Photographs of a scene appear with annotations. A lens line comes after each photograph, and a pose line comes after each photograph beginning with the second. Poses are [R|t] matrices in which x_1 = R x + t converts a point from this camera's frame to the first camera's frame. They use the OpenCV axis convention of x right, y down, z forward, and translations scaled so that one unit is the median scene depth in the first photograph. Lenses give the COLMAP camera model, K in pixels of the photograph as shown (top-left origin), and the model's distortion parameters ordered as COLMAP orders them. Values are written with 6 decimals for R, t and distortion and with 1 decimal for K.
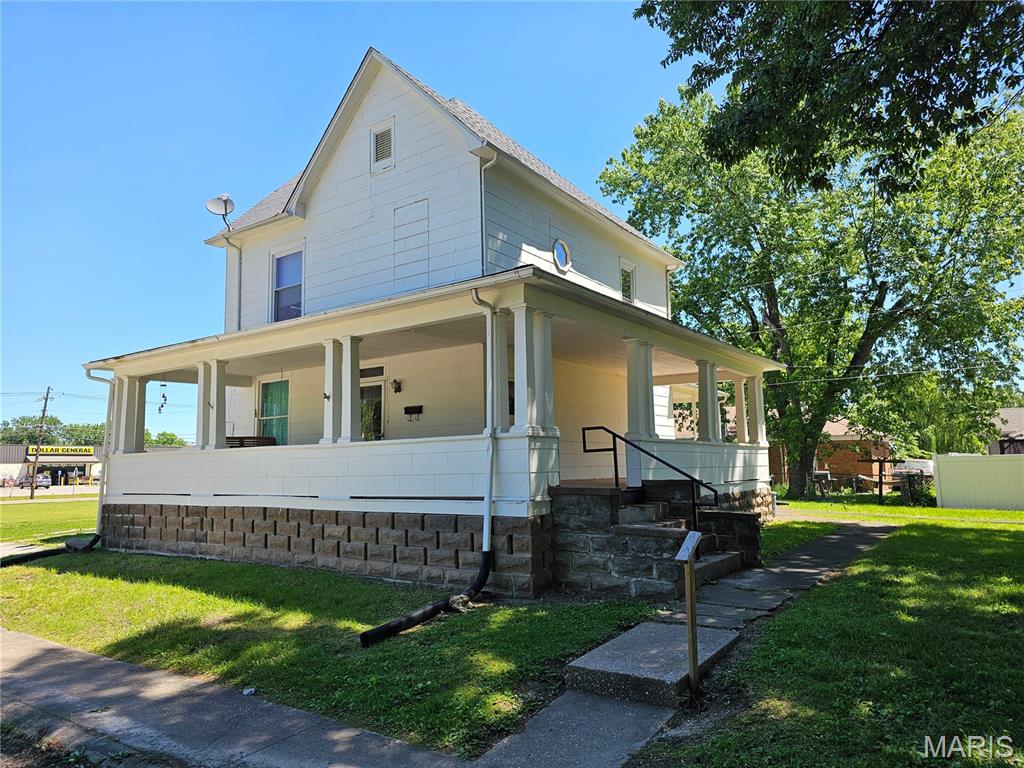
lens RADIAL K [[689.9, 0, 475.7], [0, 689.9, 388.4], [0, 0, 1]] dist [0.032310, -0.004580]
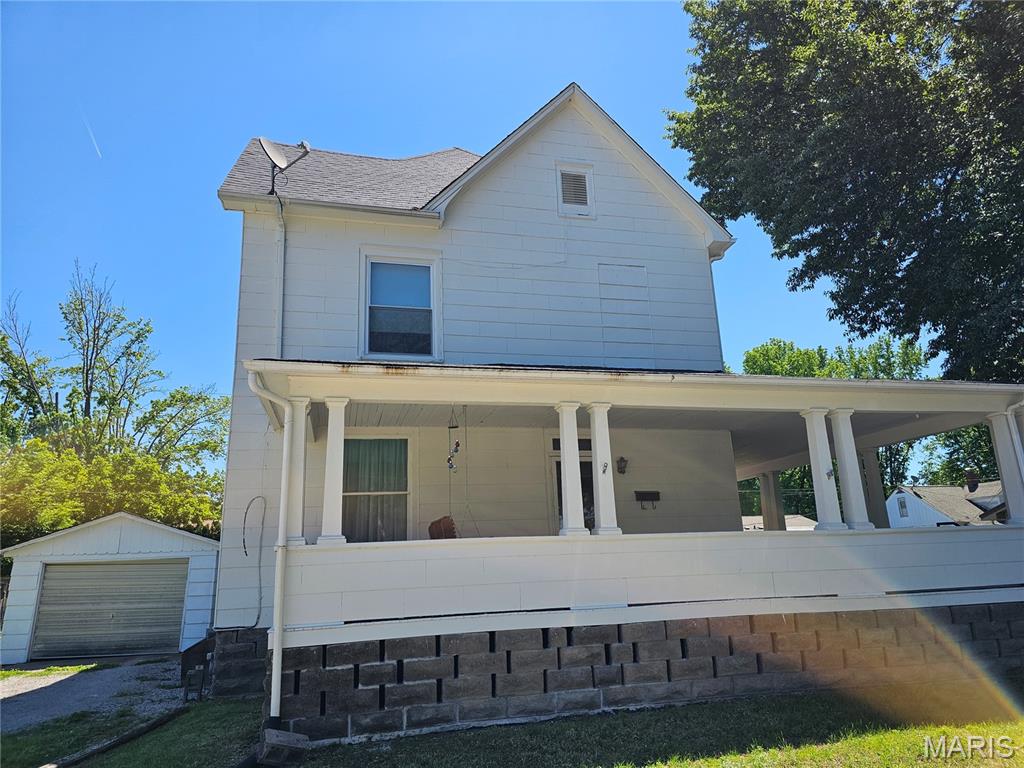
lens RADIAL K [[689.9, 0, 510.5], [0, 689.9, 385.8], [0, 0, 1]] dist [0.032310, -0.004580]
pose [[0.623127, 0.185569, 0.759788, -0.839380], [-0.061565, 0.980069, -0.188879, 0.067200], [-0.779694, 0.070919, 0.622132, 0.558019]]
